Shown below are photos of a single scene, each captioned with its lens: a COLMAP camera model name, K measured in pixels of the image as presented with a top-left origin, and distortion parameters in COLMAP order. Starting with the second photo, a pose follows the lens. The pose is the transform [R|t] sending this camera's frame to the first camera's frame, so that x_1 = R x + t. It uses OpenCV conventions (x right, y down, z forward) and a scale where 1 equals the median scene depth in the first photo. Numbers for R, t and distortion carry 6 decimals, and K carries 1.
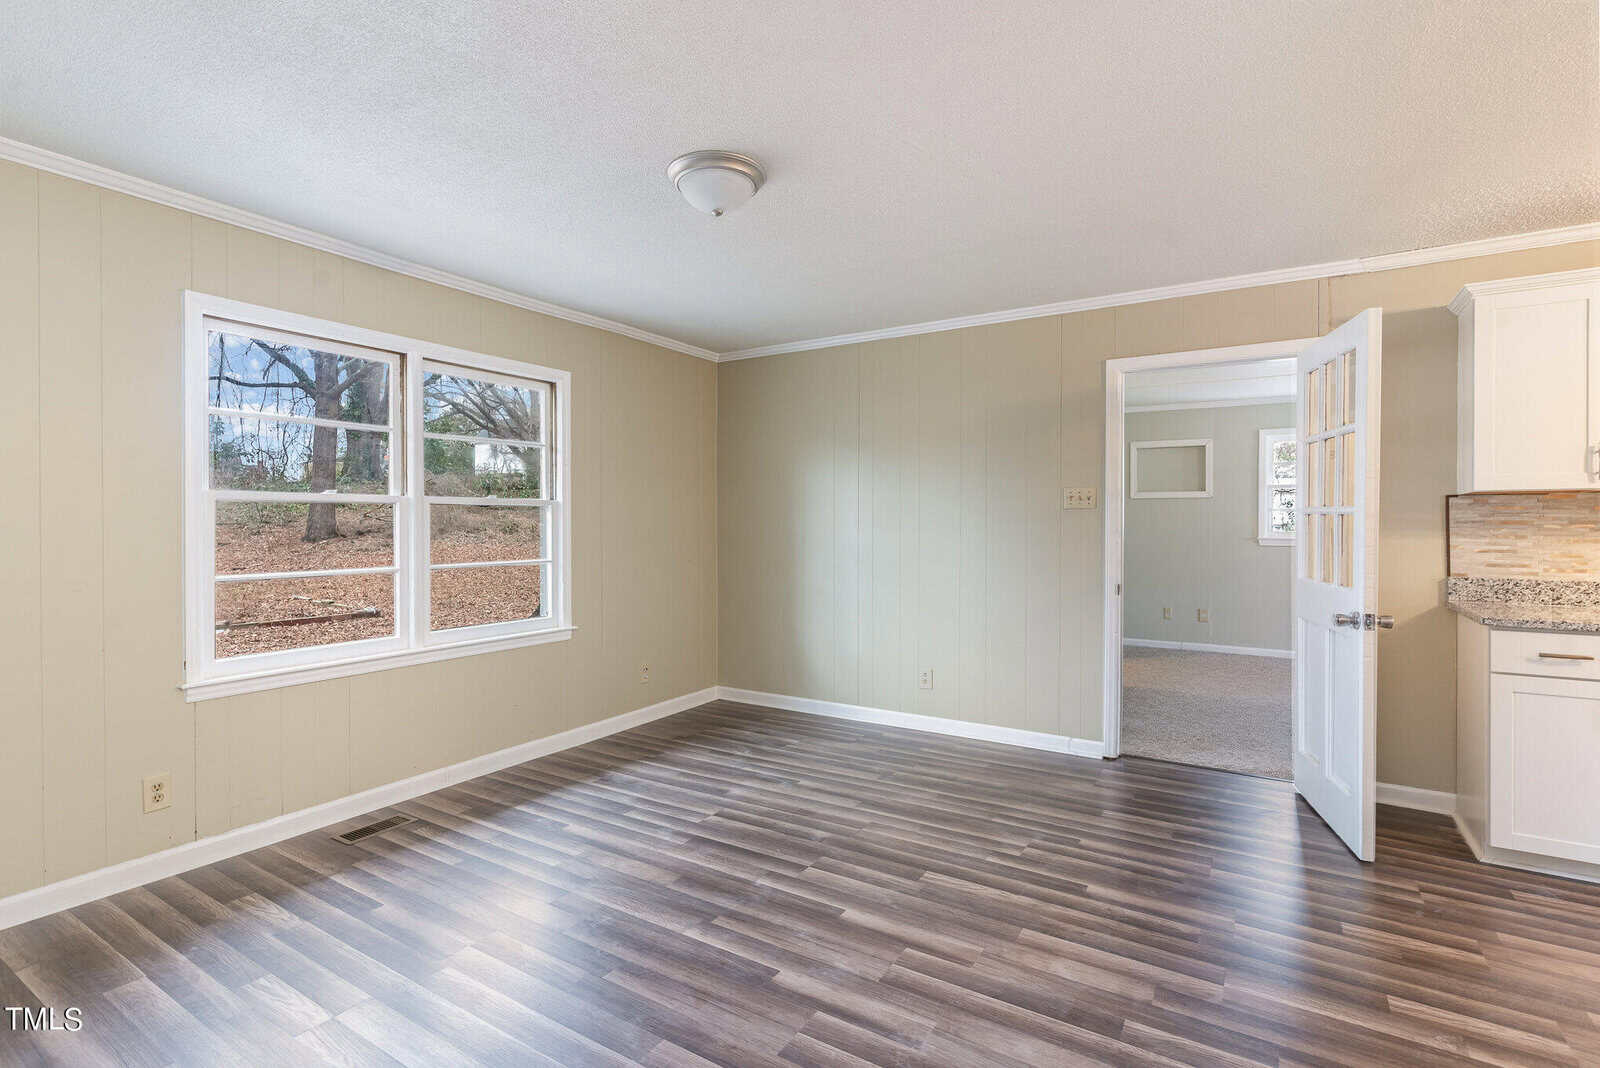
lens RADIAL K [[776.7, 0, 794.7], [0, 776.7, 529.3], [0, 0, 1]] dist [0.005130, 0.001029]
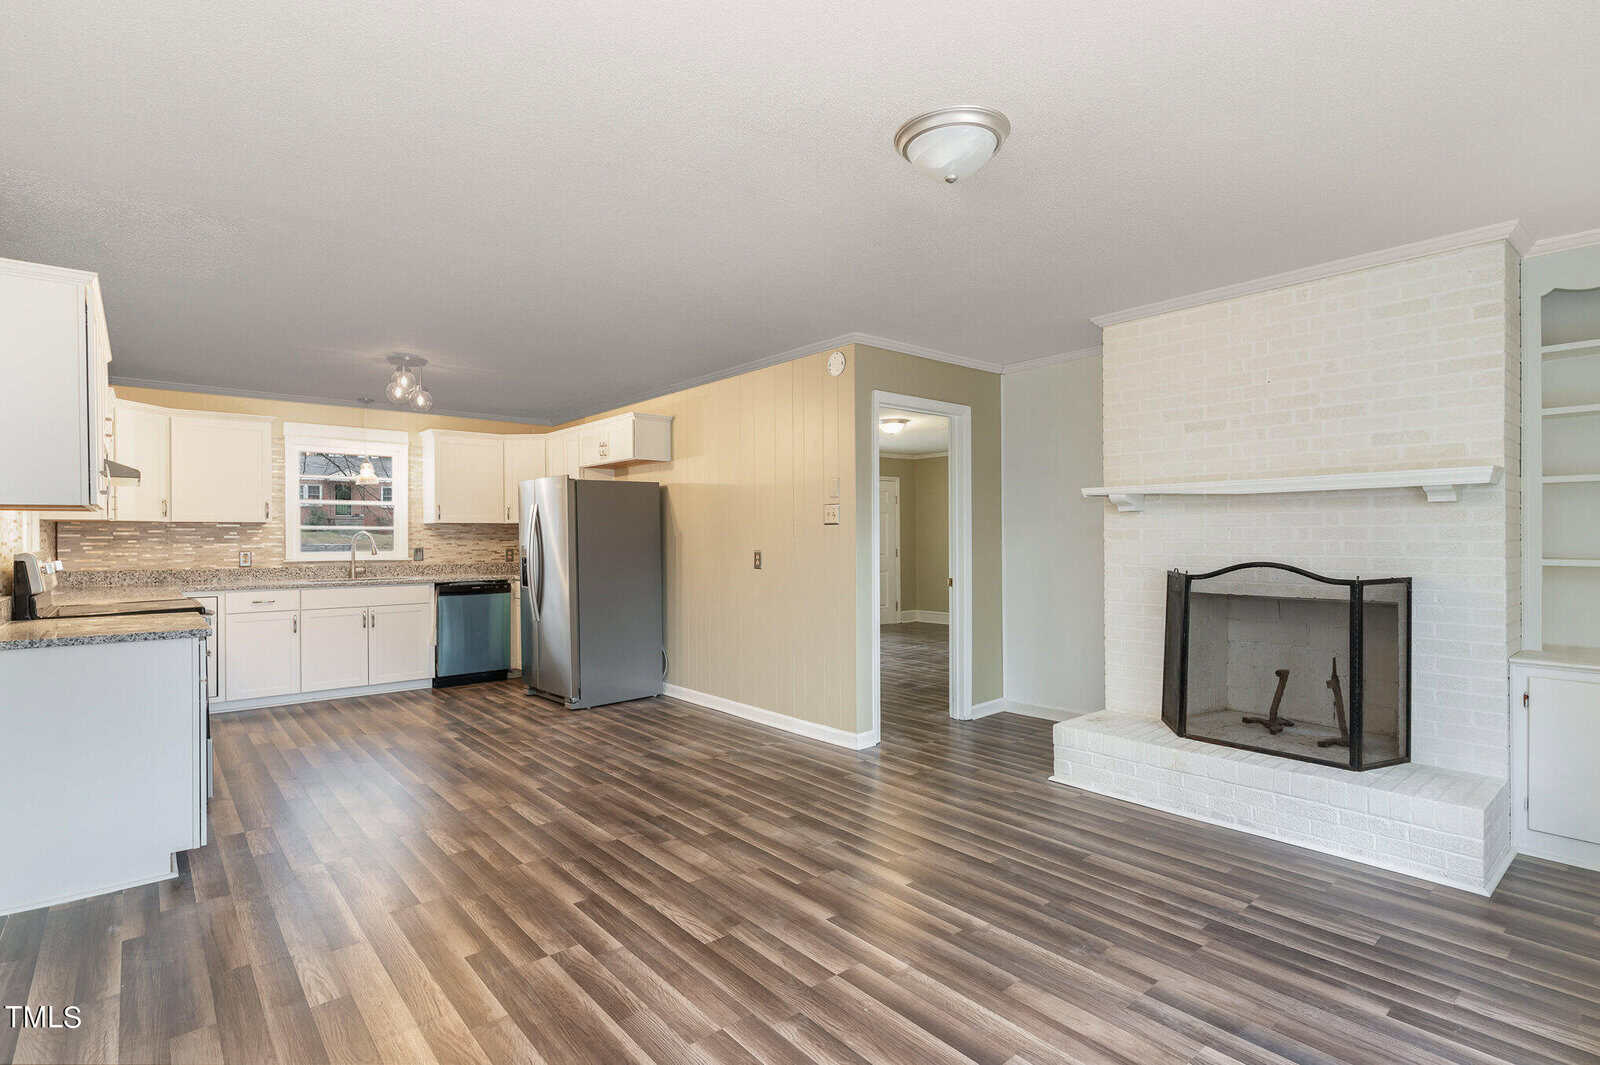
lens RADIAL K [[776.7, 0, 800.4], [0, 776.7, 535.3], [0, 0, 1]] dist [0.005130, 0.001029]
pose [[-0.957299, 0.003077, 0.289083, -0.180546], [0.006102, 0.999936, 0.009565, -0.014069], [-0.289035, 0.010921, -0.957256, 1.827180]]
